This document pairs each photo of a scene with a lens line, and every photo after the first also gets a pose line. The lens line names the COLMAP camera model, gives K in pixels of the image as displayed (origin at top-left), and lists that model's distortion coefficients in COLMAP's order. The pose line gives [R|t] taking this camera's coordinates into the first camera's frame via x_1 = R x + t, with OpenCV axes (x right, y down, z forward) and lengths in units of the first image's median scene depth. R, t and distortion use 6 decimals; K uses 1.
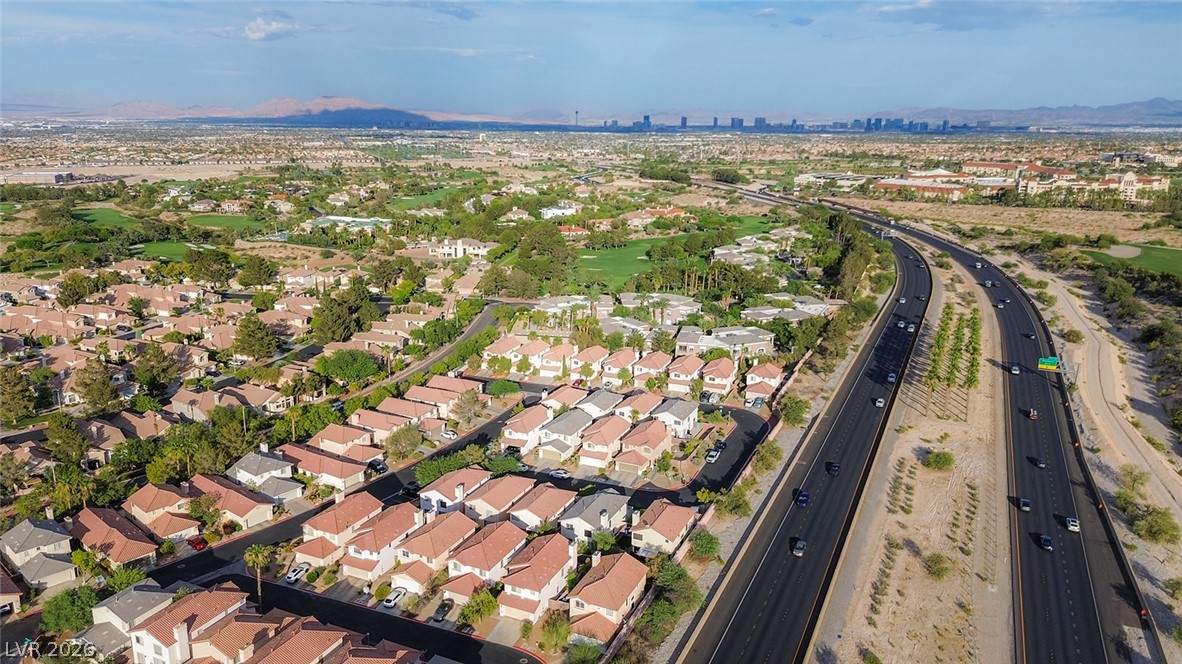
lens RADIAL K [[837.5, 0, 590.7], [0, 837.5, 333.4], [0, 0, 1]] dist [0.073864, -0.084289]
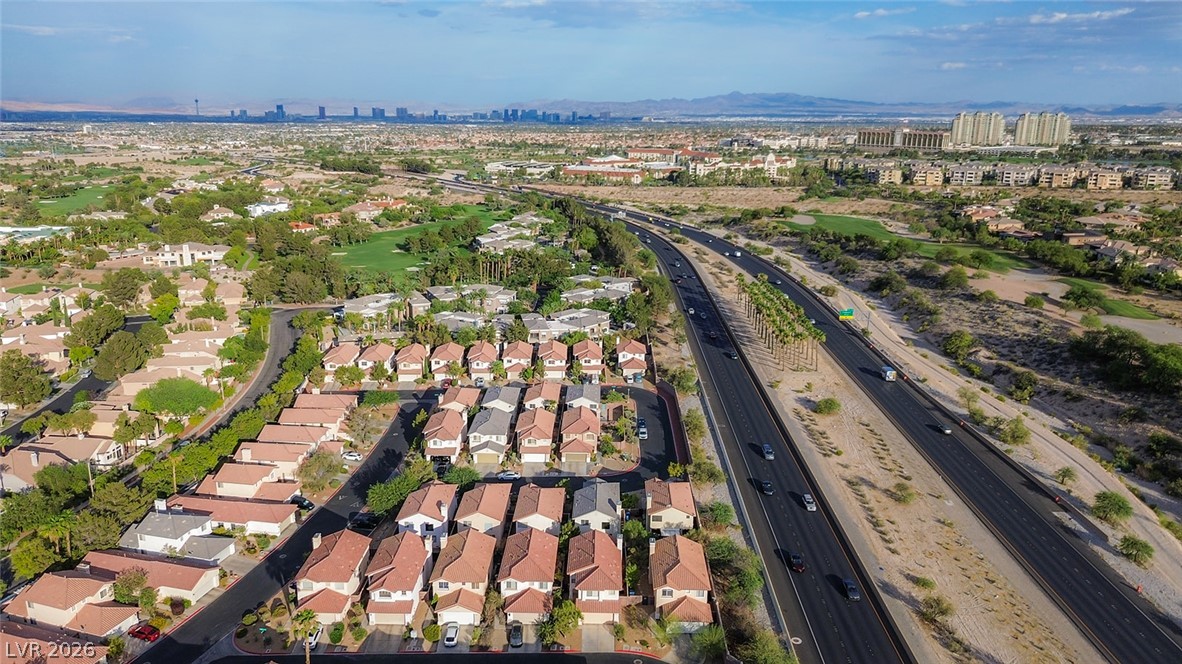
lens RADIAL K [[837.5, 0, 590.7], [0, 837.5, 333.4], [0, 0, 1]] dist [0.073864, -0.084289]
pose [[0.918914, -0.105039, 0.380216, -0.203235], [0.100983, 0.994416, 0.030662, -0.008511], [-0.381314, 0.010220, 0.924389, 0.057311]]
